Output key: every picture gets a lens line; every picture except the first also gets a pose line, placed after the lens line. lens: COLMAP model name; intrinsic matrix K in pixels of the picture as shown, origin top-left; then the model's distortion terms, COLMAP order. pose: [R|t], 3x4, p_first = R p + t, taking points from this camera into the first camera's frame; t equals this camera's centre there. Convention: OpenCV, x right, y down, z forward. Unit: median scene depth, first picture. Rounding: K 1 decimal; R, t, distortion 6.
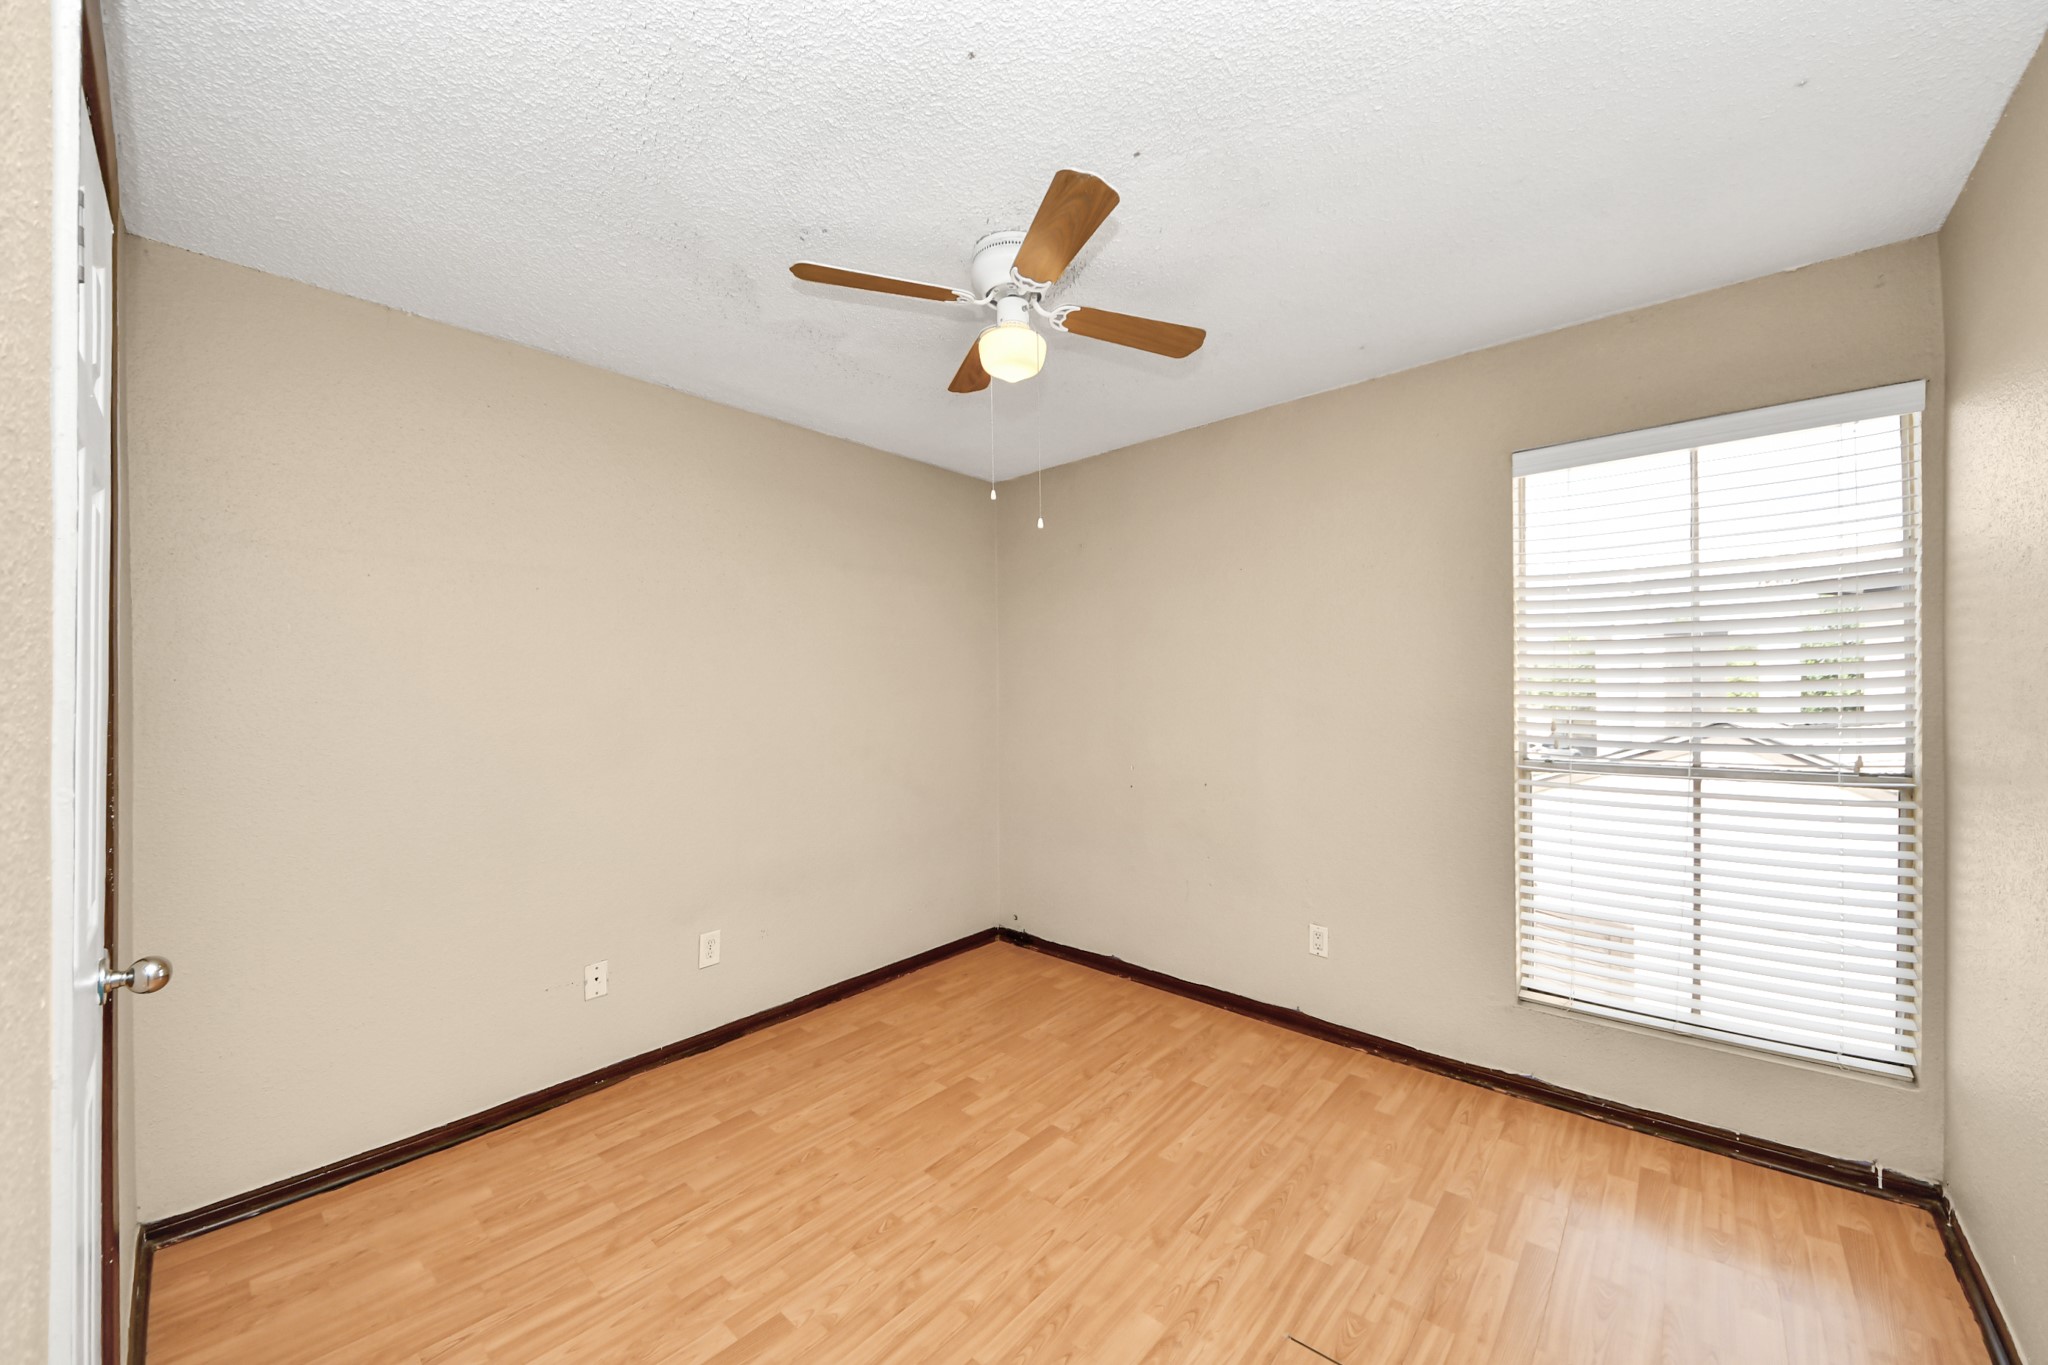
lens RADIAL K [[765.0, 0, 1014.1], [0, 765.0, 683.4], [0, 0, 1]] dist [0.054619, -0.032765]
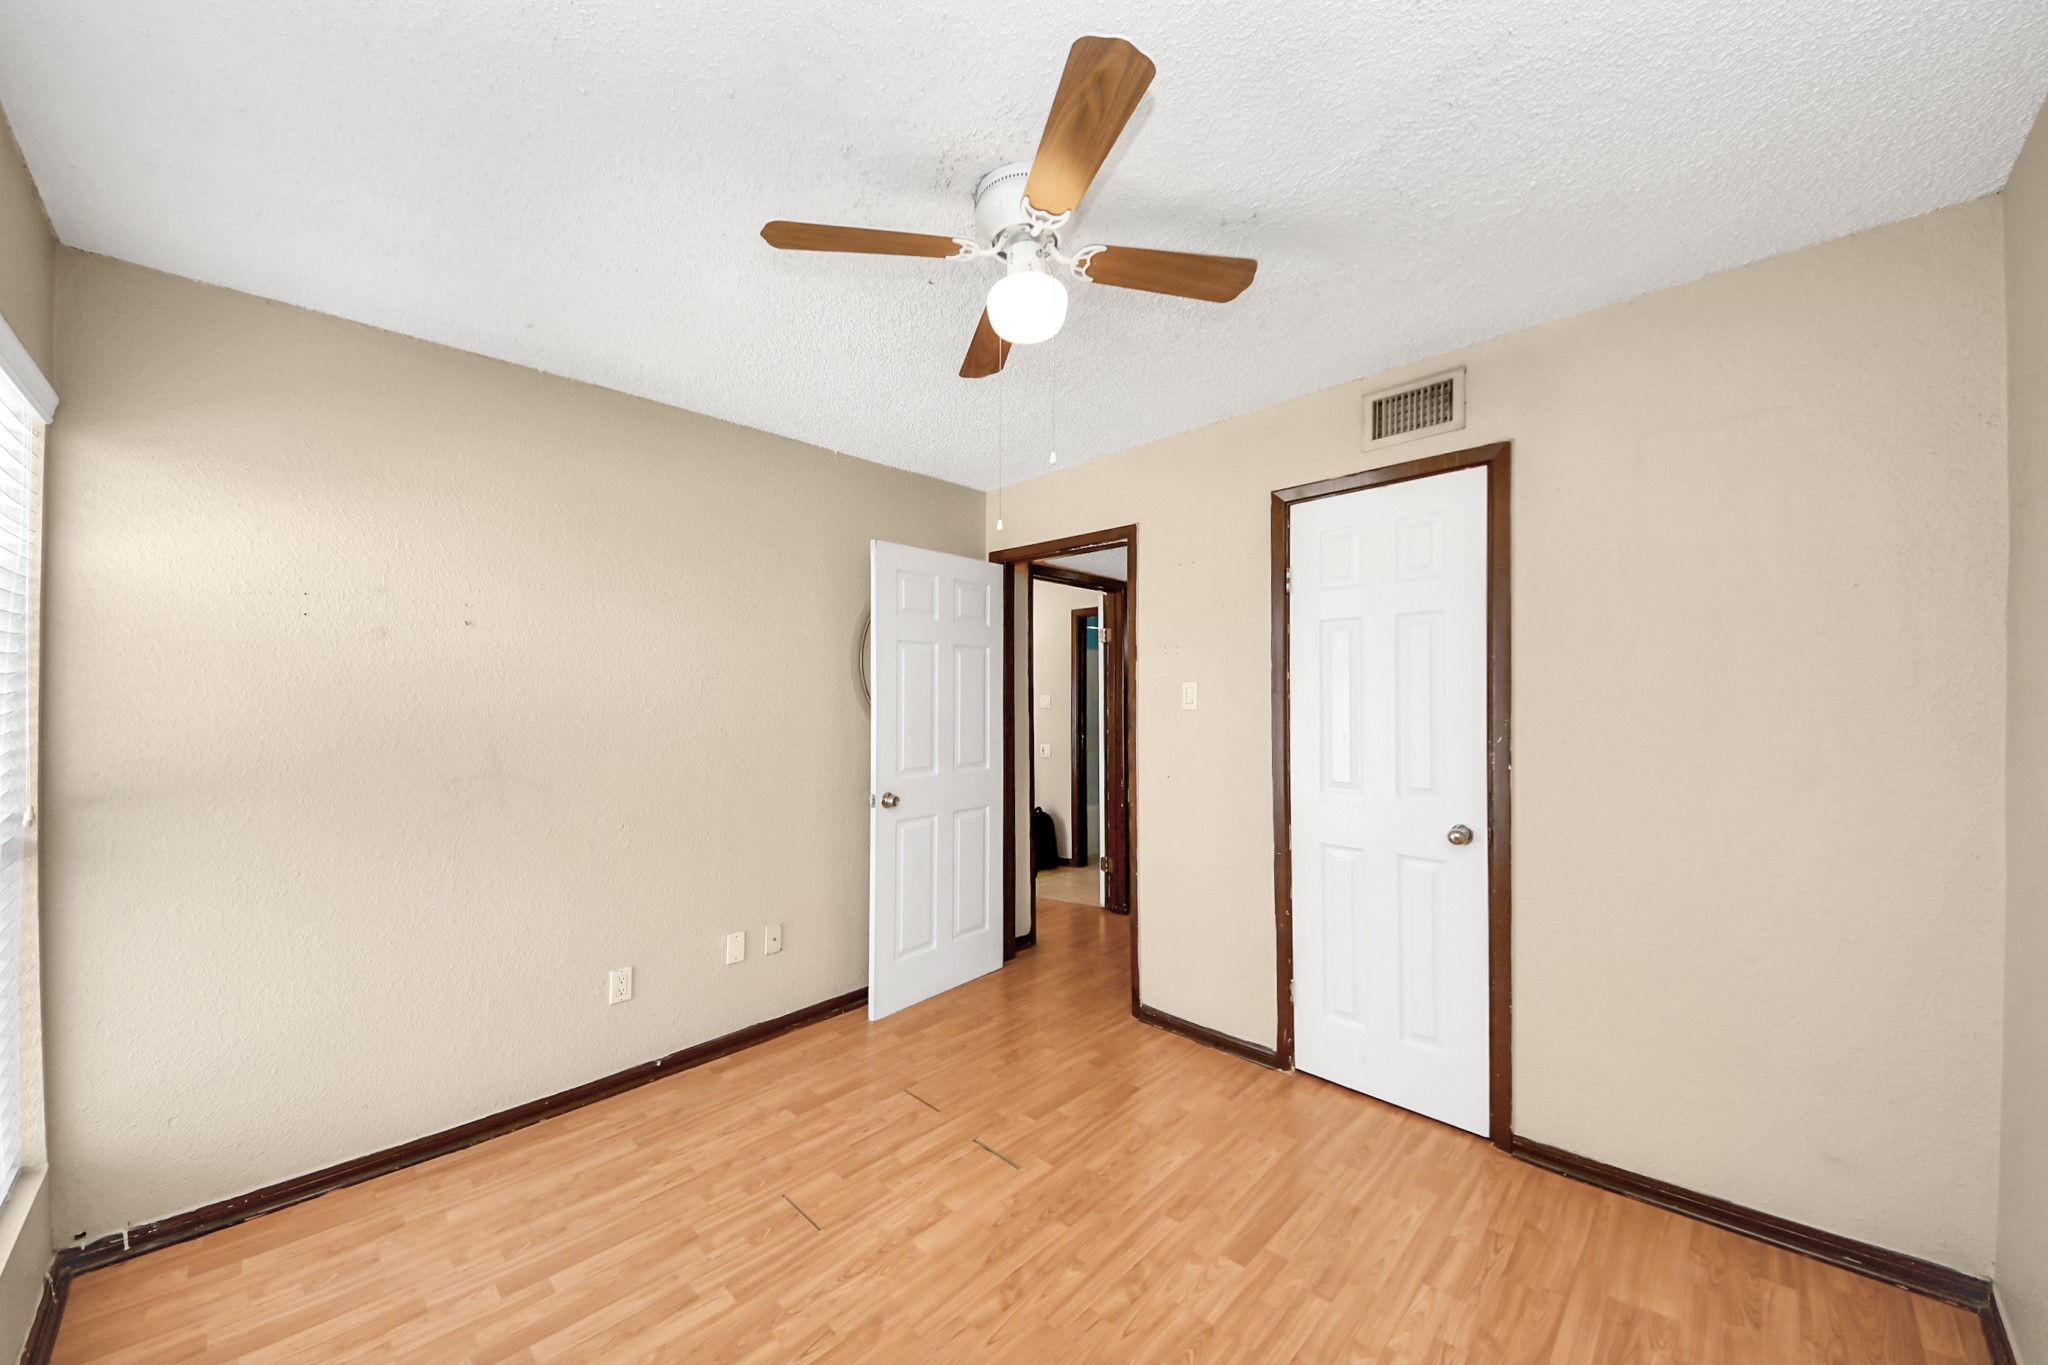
lens RADIAL K [[765.0, 0, 1014.1], [0, 765.0, 683.4], [0, 0, 1]] dist [0.054619, -0.032765]
pose [[-0.998948, 0.015726, 0.043087, -0.028142], [0.014618, 0.999557, -0.025913, -0.008702], [-0.043475, -0.025256, -0.998735, 2.043687]]
